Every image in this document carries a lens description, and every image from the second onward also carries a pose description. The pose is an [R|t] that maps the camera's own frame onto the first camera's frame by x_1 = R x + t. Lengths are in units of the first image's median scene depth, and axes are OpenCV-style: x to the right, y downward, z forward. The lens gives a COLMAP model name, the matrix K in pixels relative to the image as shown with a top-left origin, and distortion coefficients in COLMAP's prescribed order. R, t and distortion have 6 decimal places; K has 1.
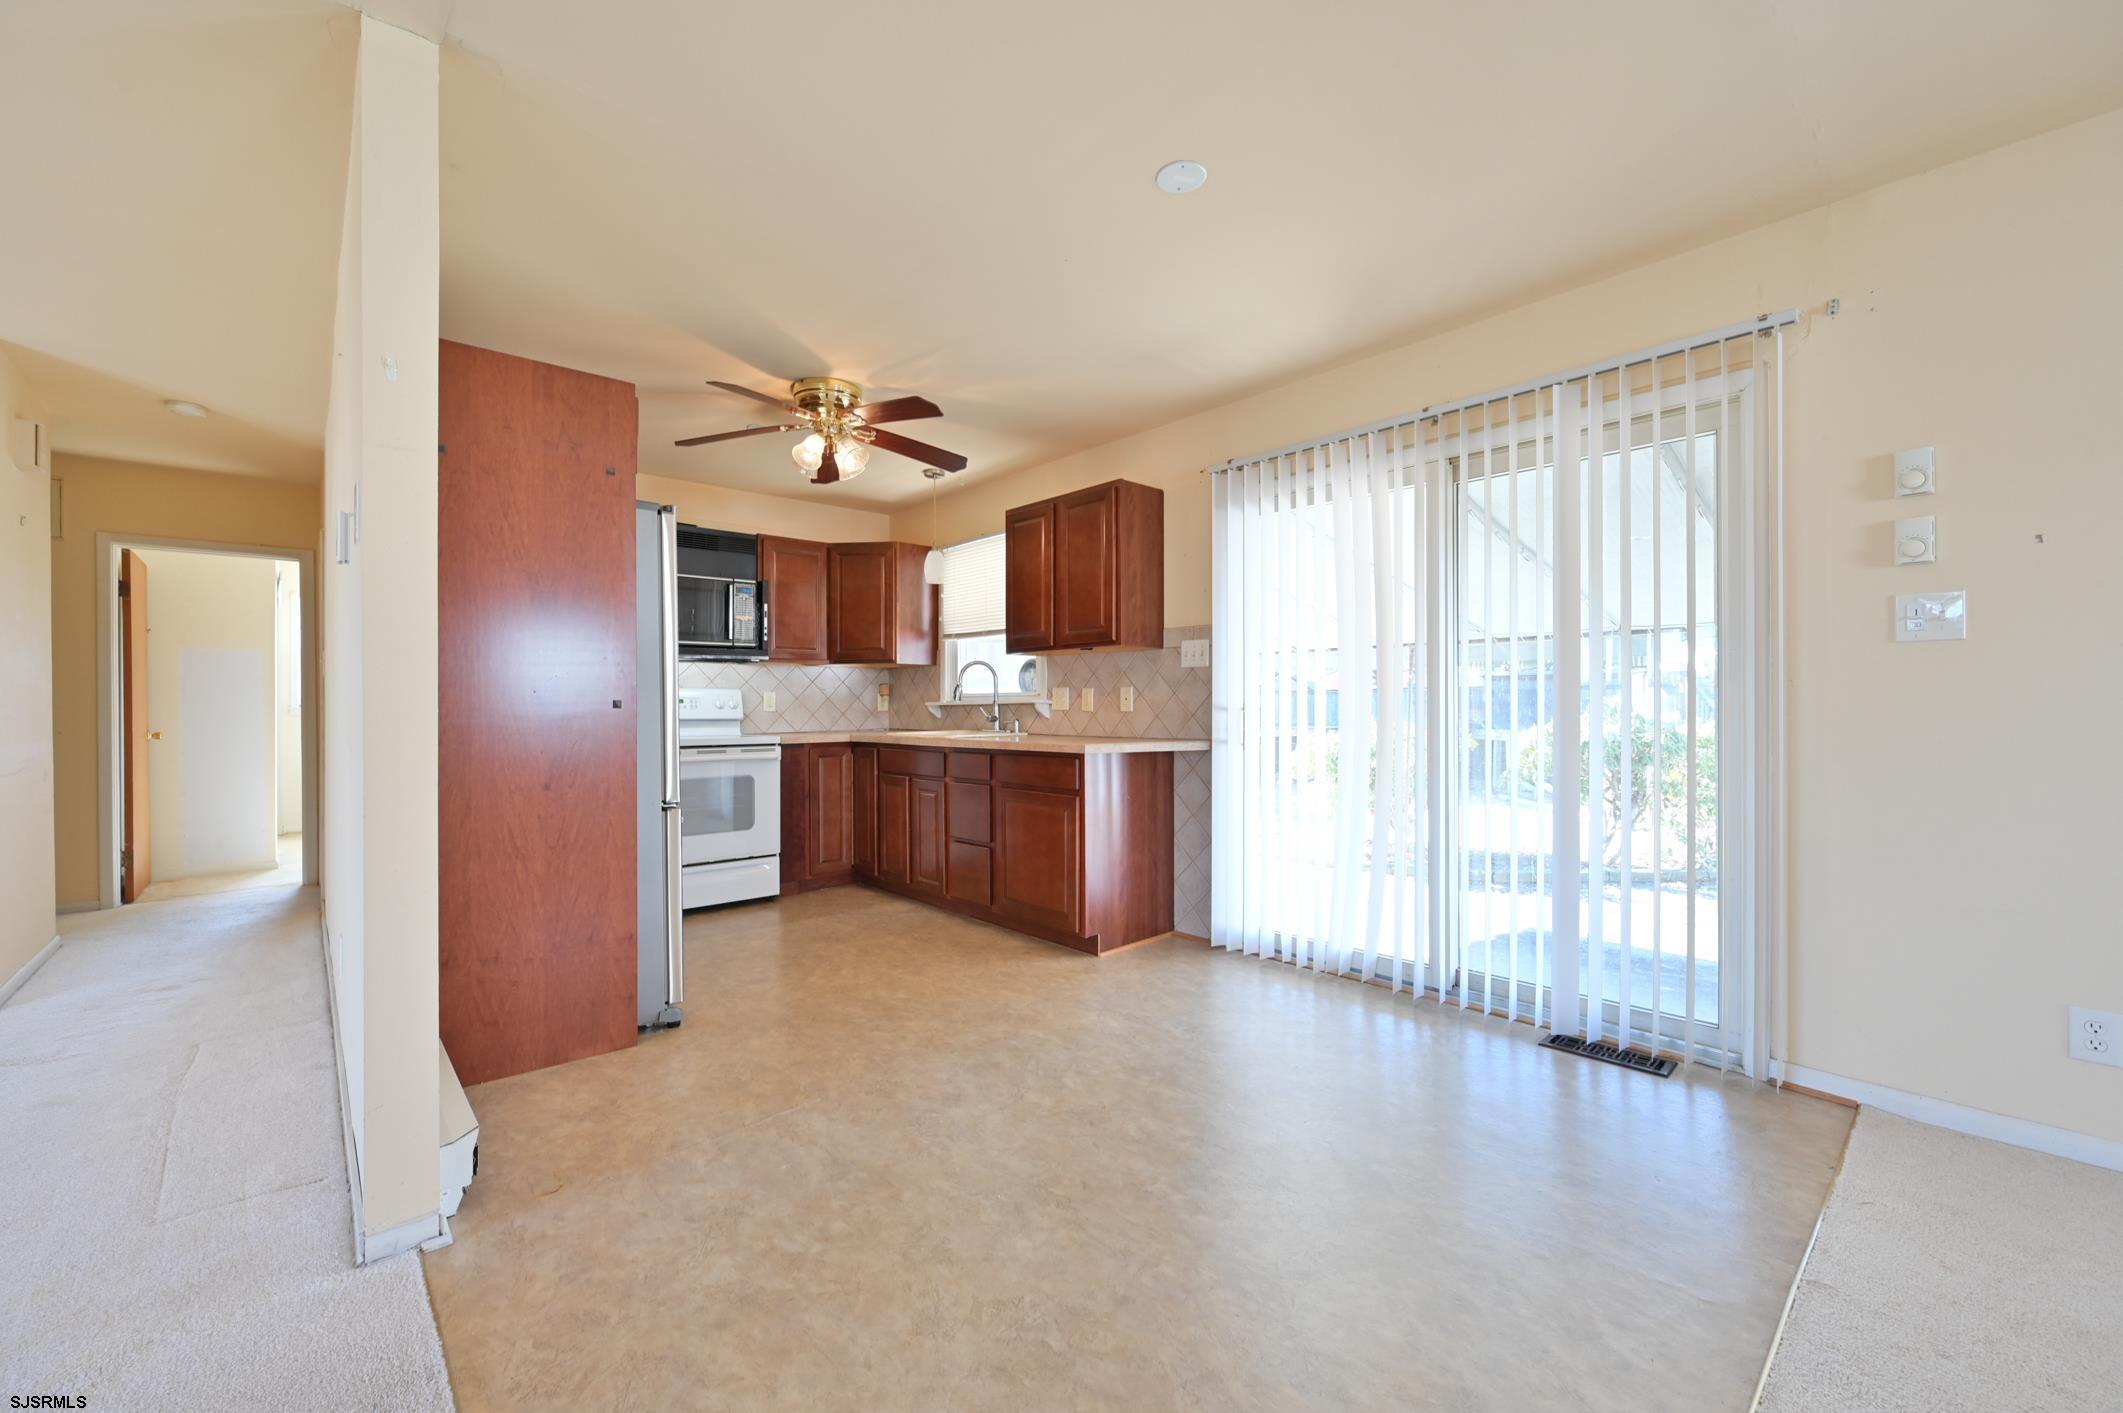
lens RADIAL K [[840.0, 0, 1061.5], [0, 840.0, 706.5], [0, 0, 1]] dist [0.000859, 0.000017]
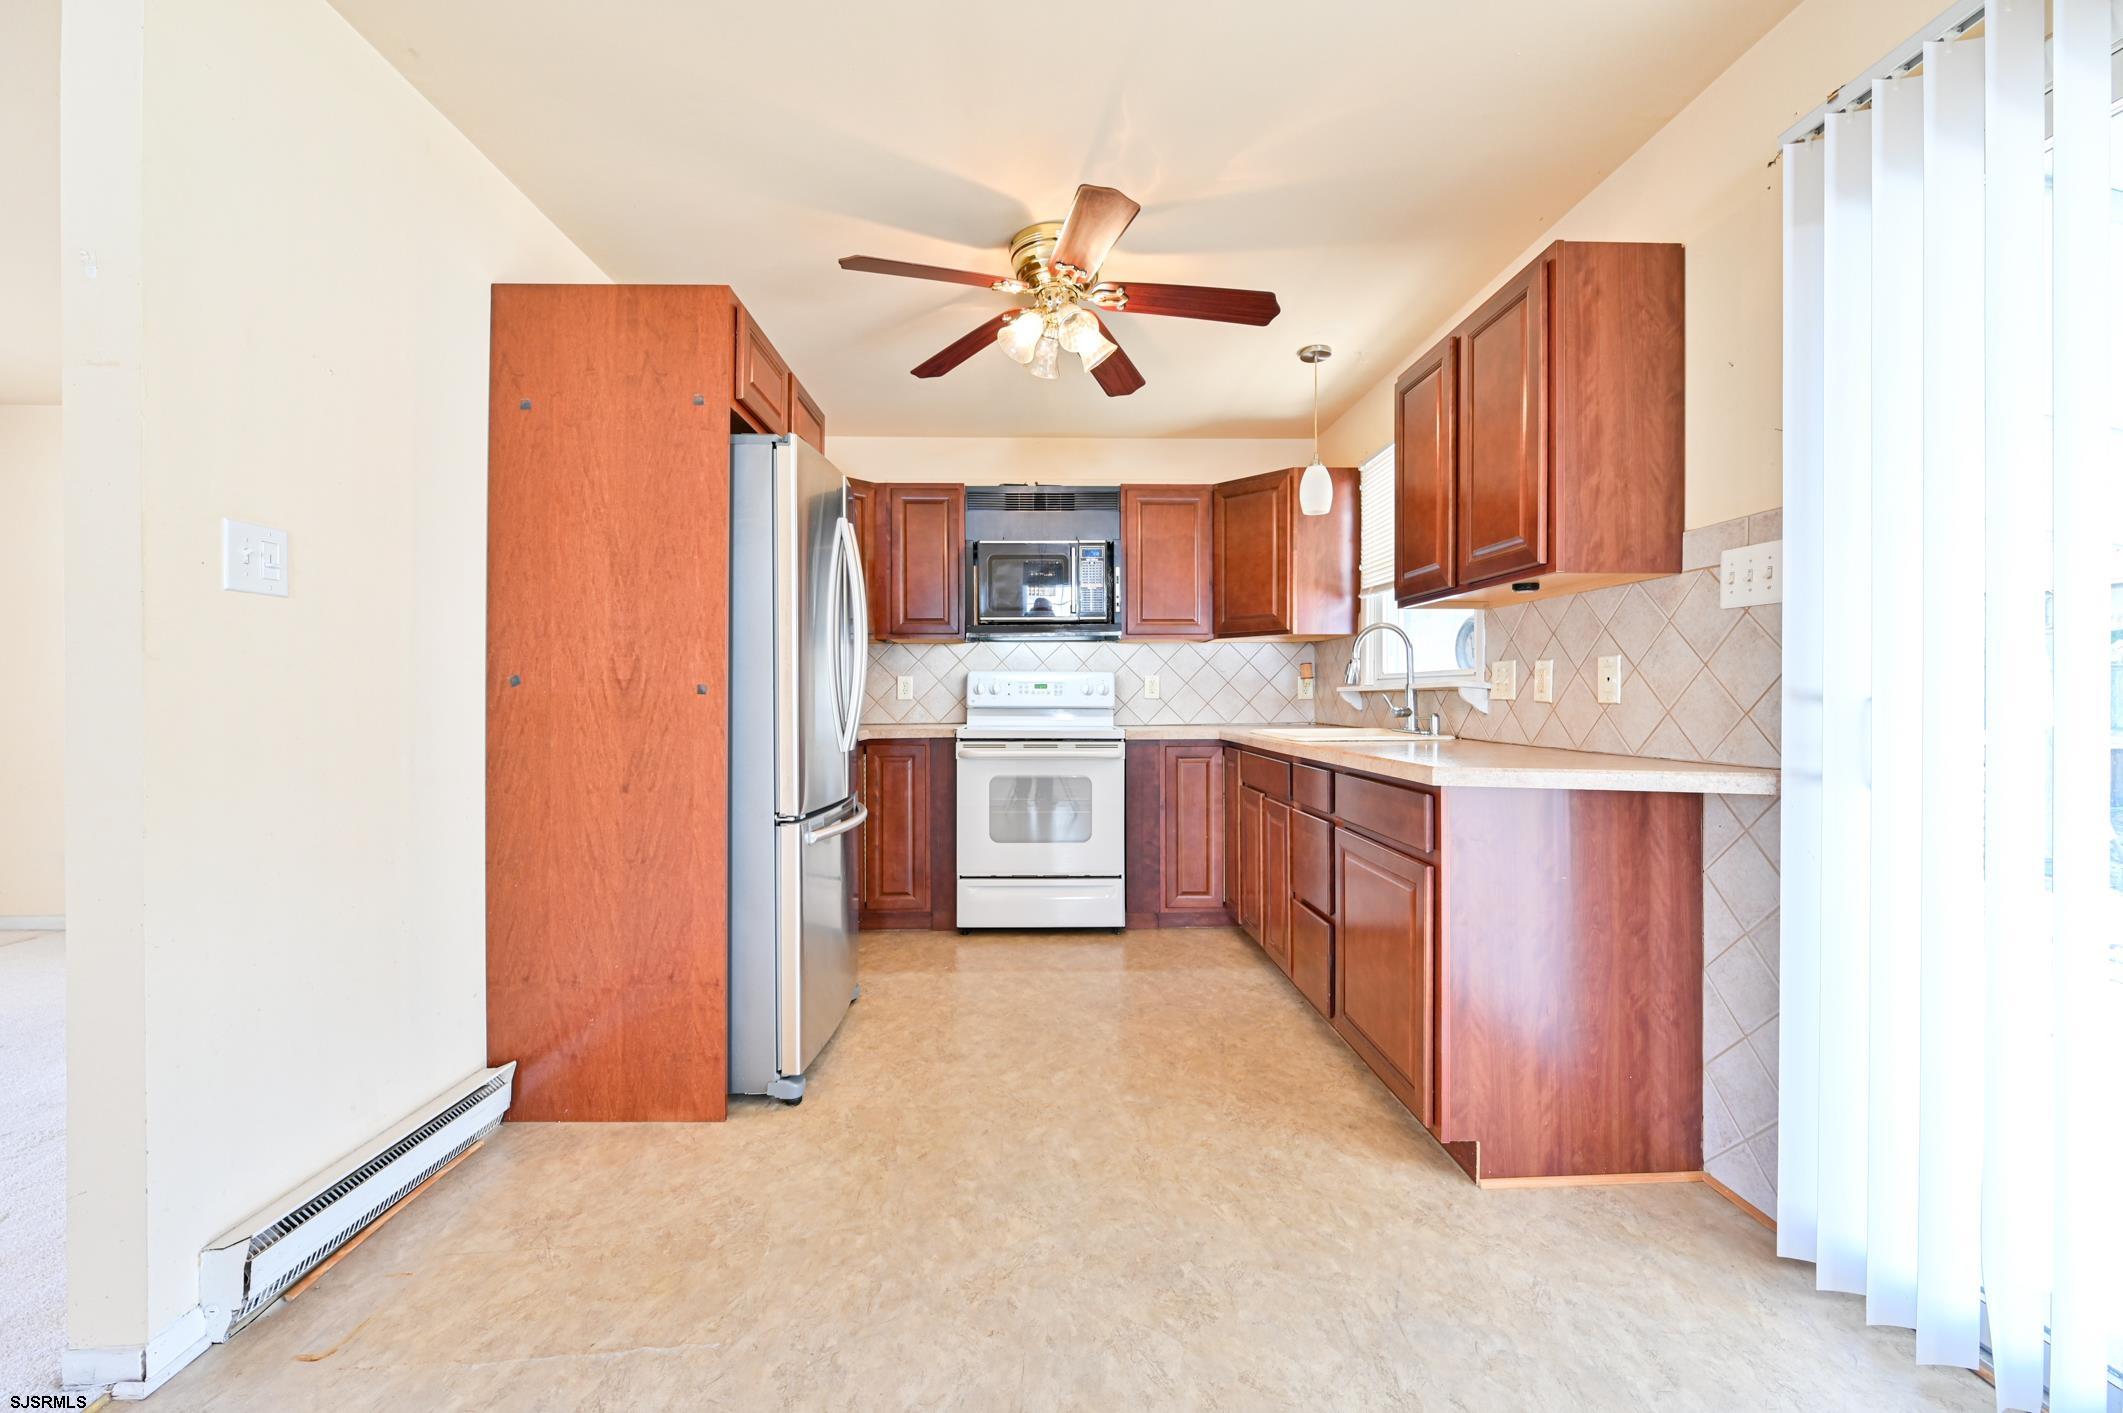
lens RADIAL K [[848.0, 0, 1051.7], [0, 848.0, 692.9], [0, 0, 1]] dist [-0.001169, -0.000092]
pose [[0.757819, 0.001903, -0.652462, 0.169402], [-0.001517, 0.999998, 0.001154, -0.000510], [0.652463, 0.000116, 0.757821, 0.409485]]
